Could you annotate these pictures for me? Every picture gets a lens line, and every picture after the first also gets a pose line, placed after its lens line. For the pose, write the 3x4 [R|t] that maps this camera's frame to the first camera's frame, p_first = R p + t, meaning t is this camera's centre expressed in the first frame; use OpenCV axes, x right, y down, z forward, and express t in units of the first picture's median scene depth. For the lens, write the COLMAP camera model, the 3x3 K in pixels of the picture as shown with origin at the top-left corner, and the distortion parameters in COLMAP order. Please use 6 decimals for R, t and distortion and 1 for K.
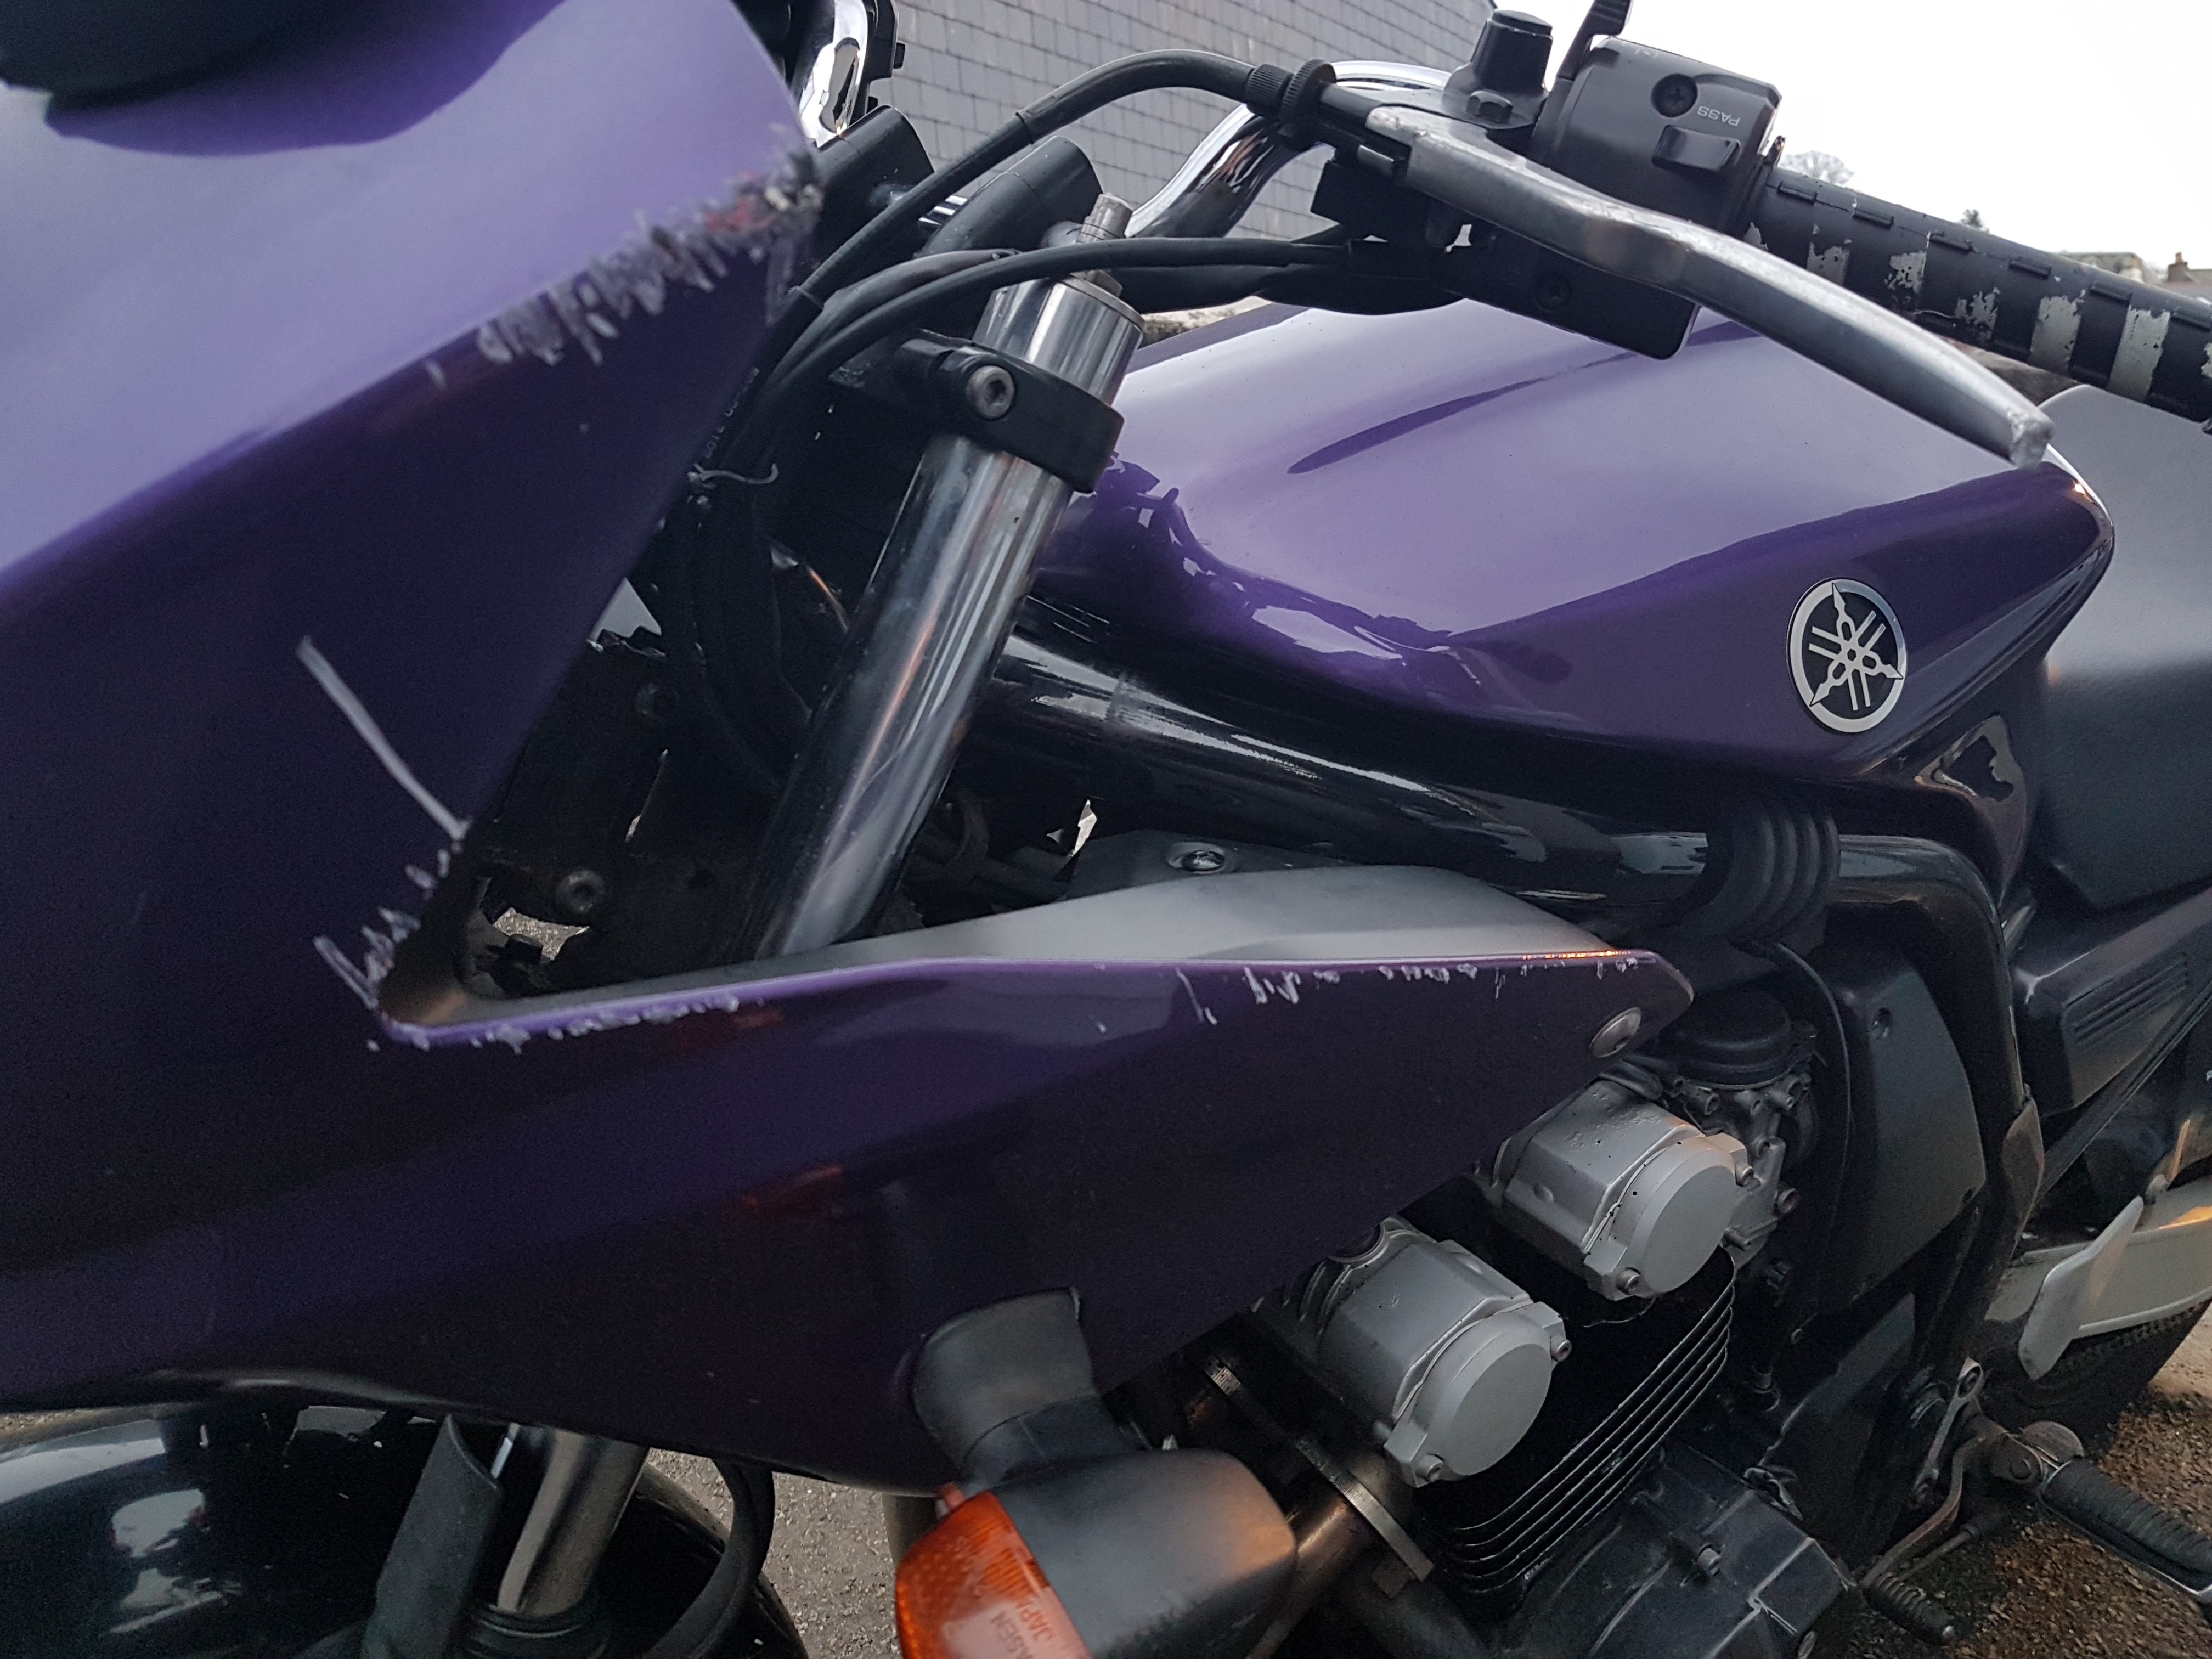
lens RADIAL K [[1655.9, 0, 1110.7], [0, 1655.9, 827.9], [0, 0, 1]] dist [-0.037114, 0.001575]
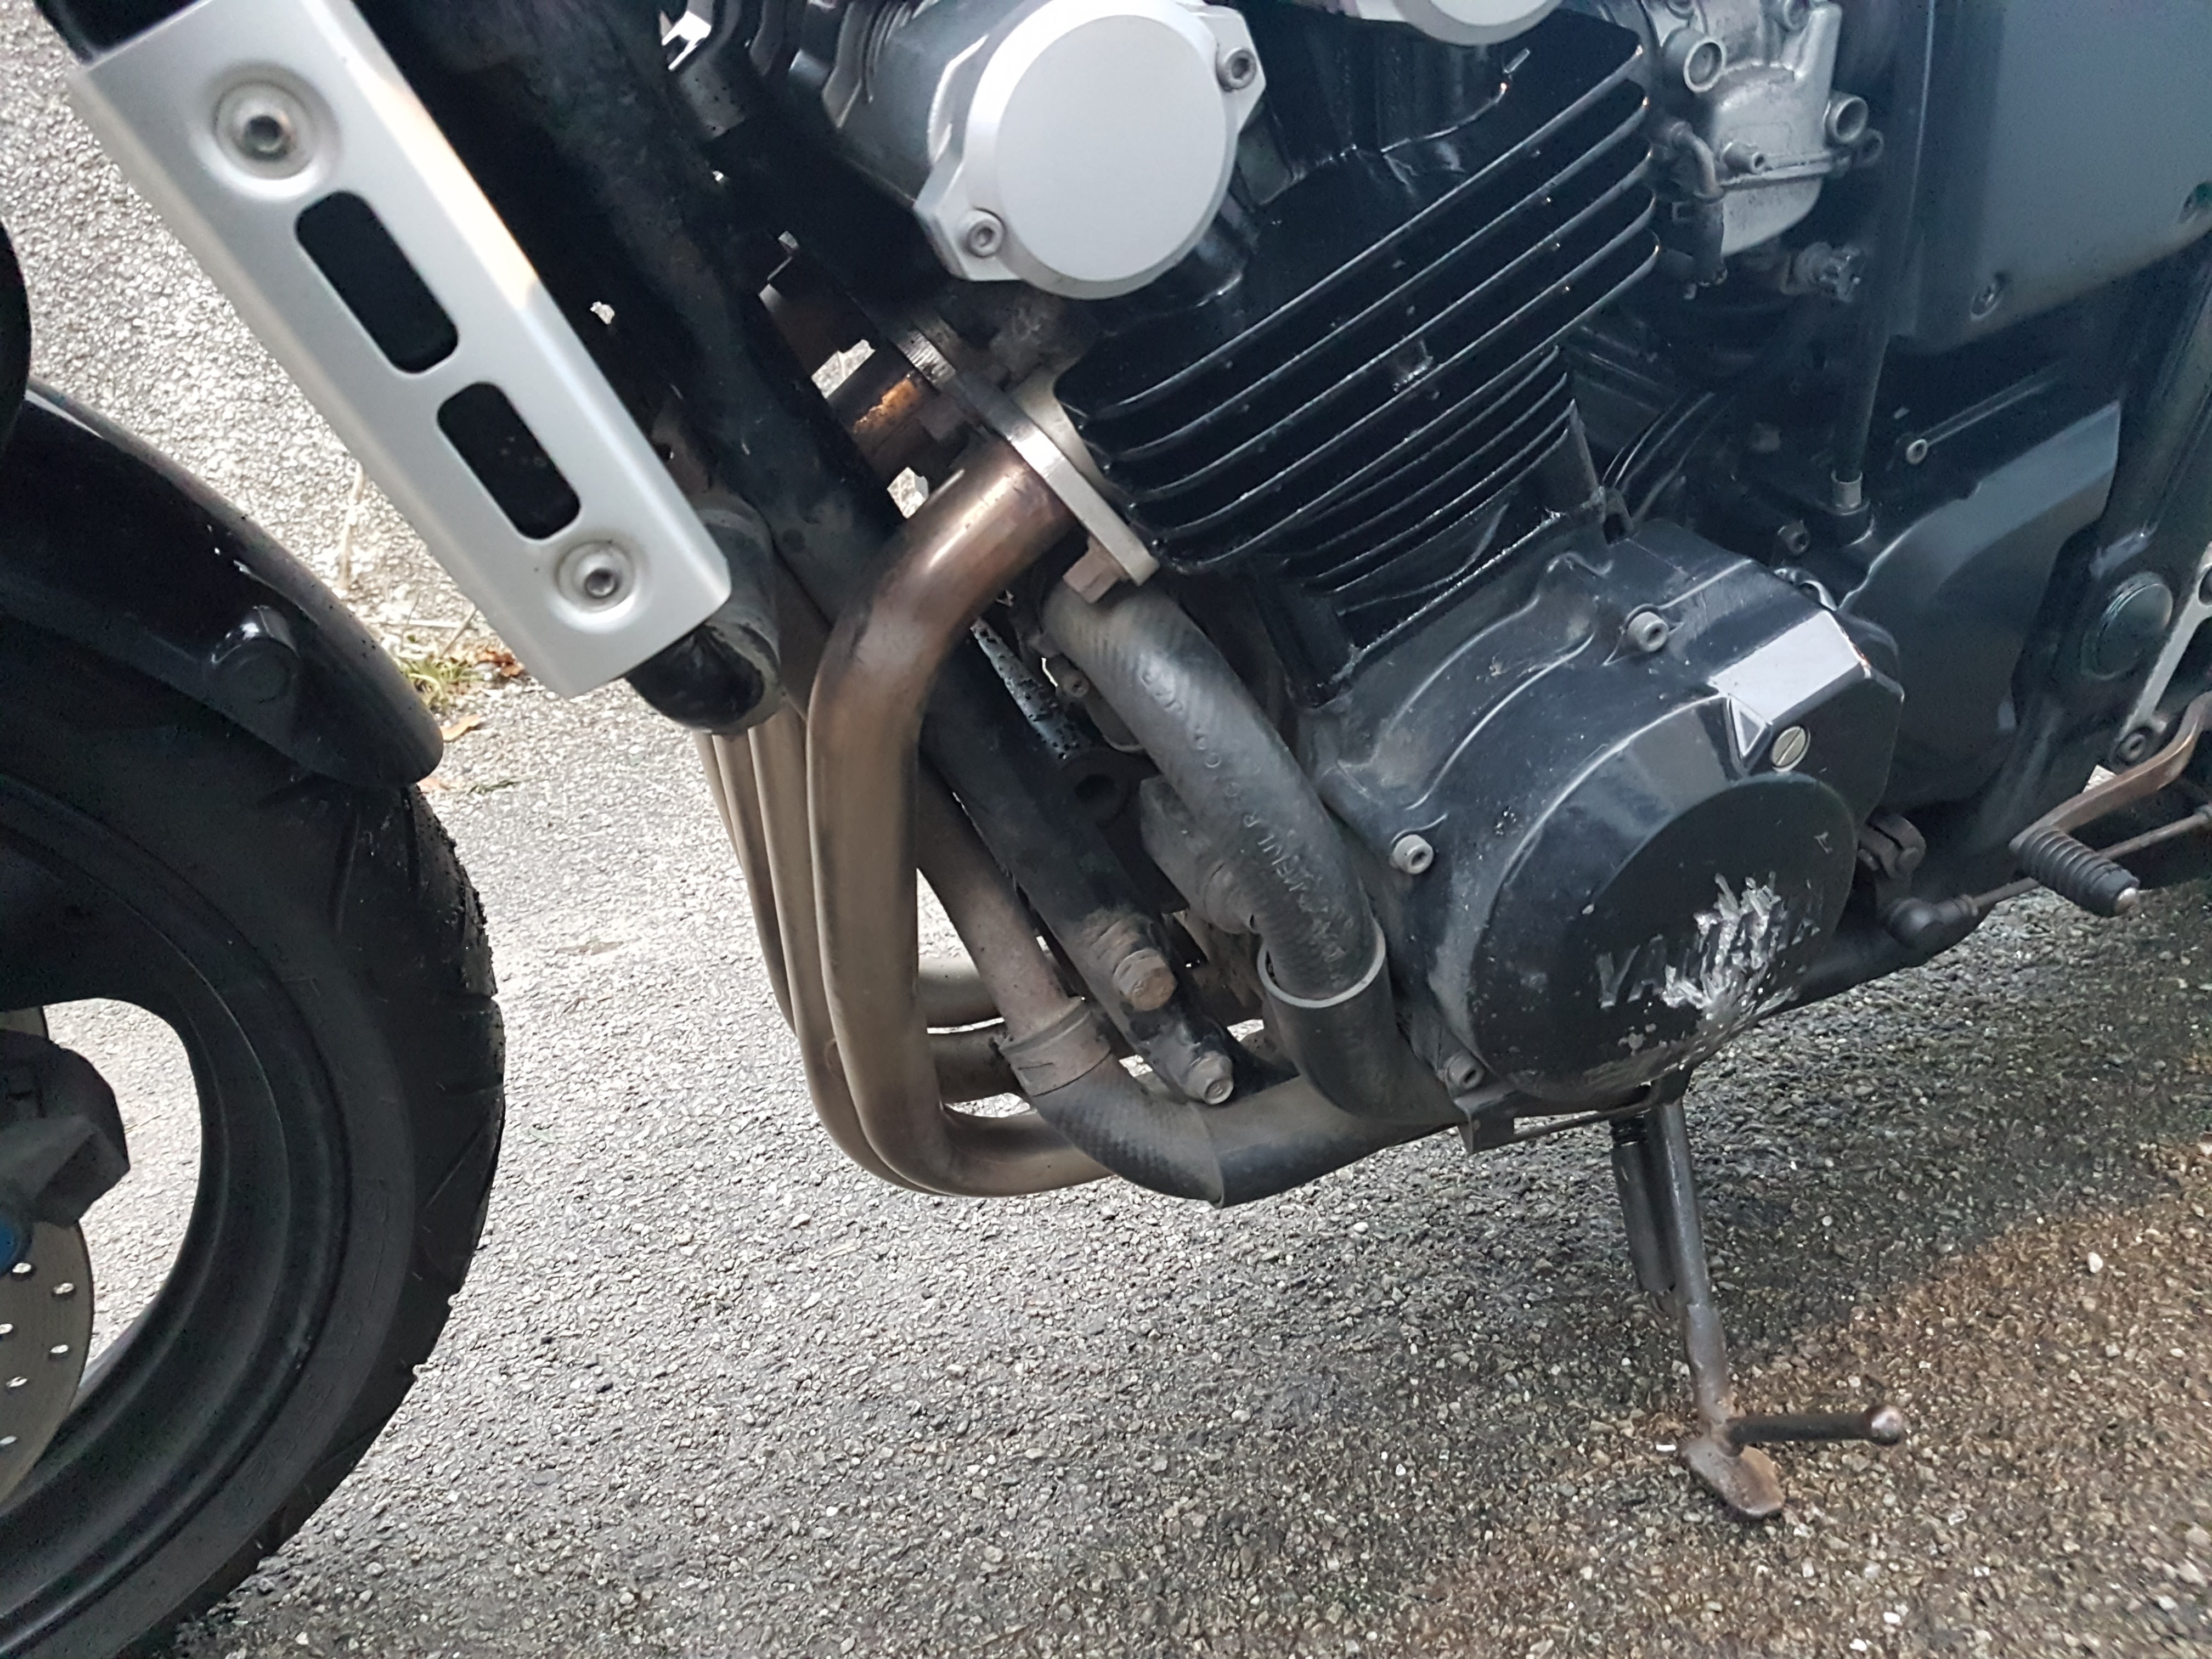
lens RADIAL K [[1655.9, 0, 1103.1], [0, 1655.9, 828.1], [0, 0, 1]] dist [-0.037114, 0.001575]
pose [[0.975105, 0.020635, -0.220781, 0.299622], [0.030124, 0.974102, 0.224092, 0.370078], [0.219688, -0.225164, 0.949230, 0.301944]]
